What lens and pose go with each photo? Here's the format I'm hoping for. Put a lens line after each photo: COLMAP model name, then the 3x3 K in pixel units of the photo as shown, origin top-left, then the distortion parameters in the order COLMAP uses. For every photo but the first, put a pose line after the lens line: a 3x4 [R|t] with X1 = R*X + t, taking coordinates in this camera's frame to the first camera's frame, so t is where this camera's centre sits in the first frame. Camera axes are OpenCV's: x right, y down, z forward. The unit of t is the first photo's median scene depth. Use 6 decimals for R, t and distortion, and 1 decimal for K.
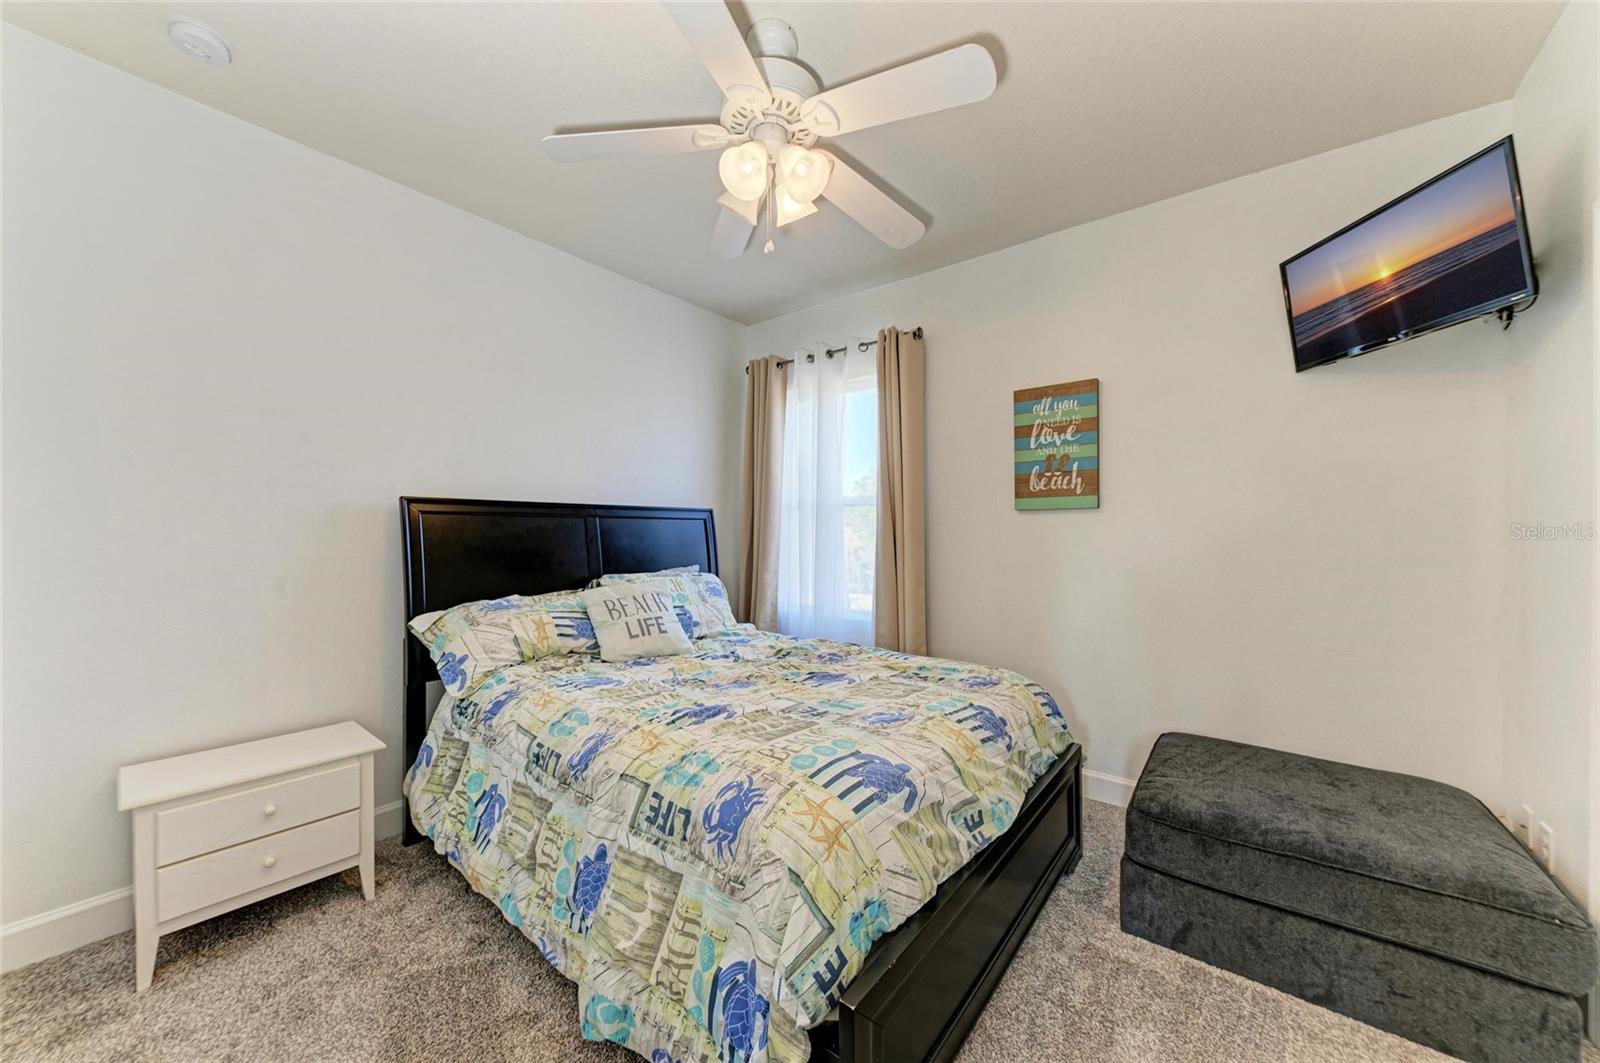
lens RADIAL K [[557.7, 0, 813.0], [0, 557.7, 534.1], [0, 0, 1]] dist [0.002504, -0.000307]
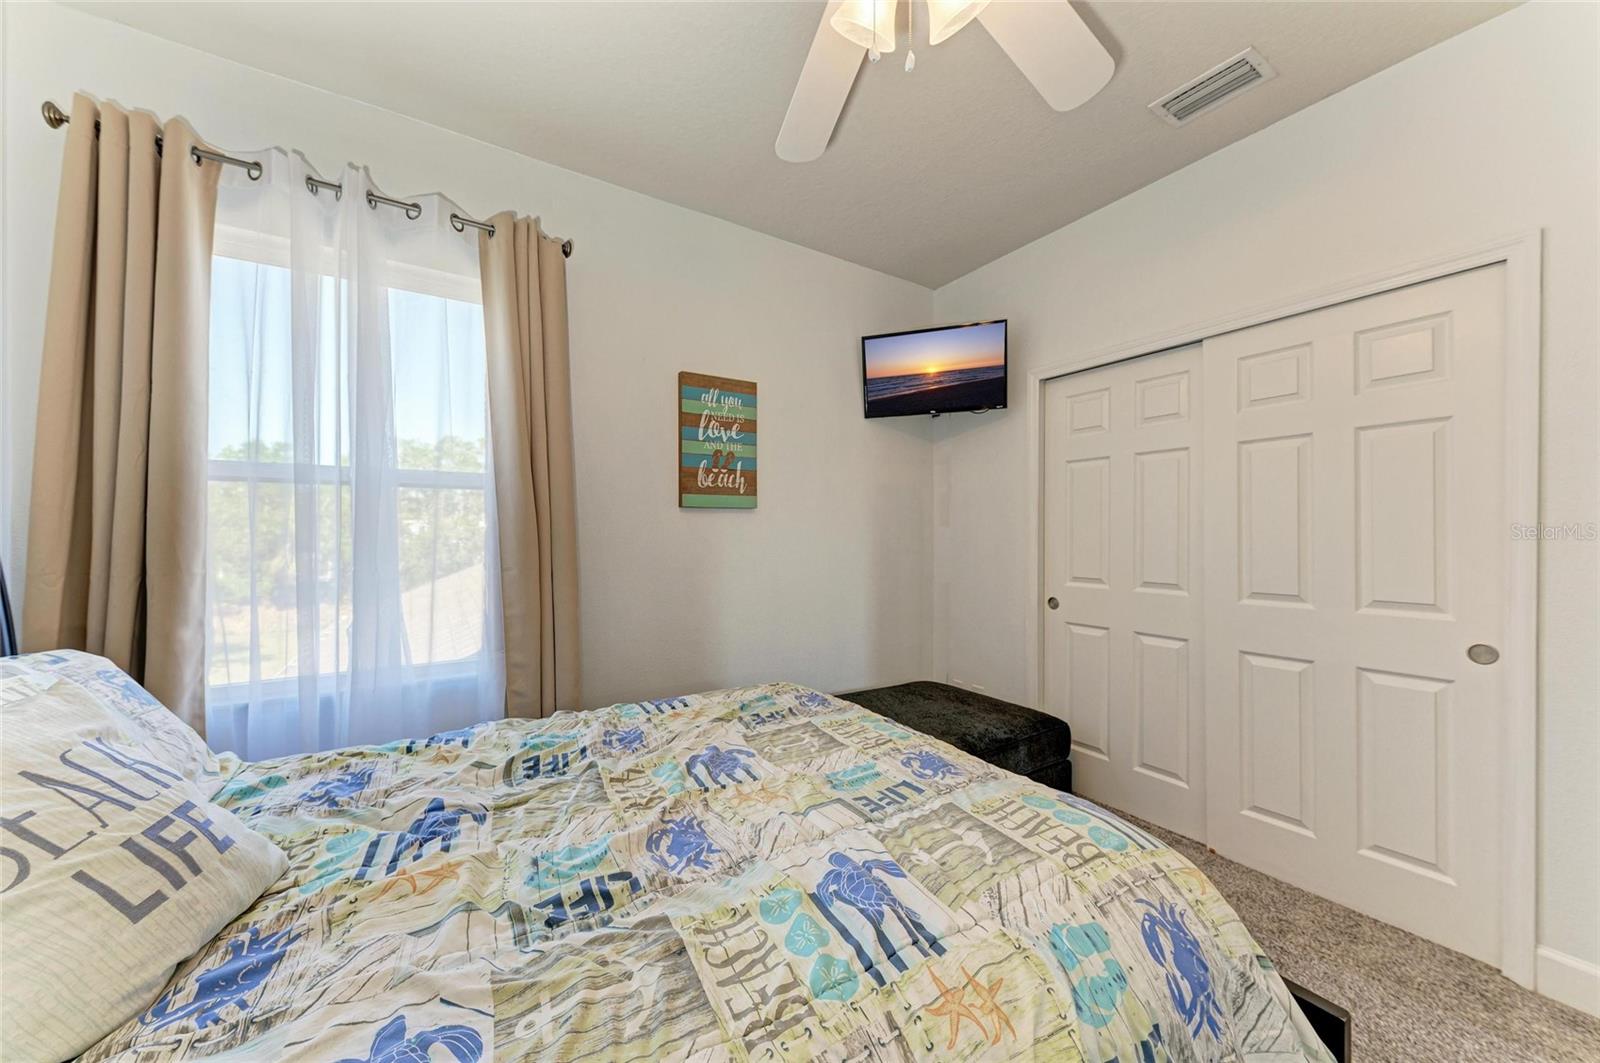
lens RADIAL K [[557.7, 0, 802.5], [0, 557.7, 534.1], [0, 0, 1]] dist [0.002504, -0.000307]
pose [[0.358959, 0.001413, 0.933352, -0.408836], [0.006099, 0.999974, -0.003859, 0.004429], [-0.933334, 0.007078, 0.358941, 0.536022]]
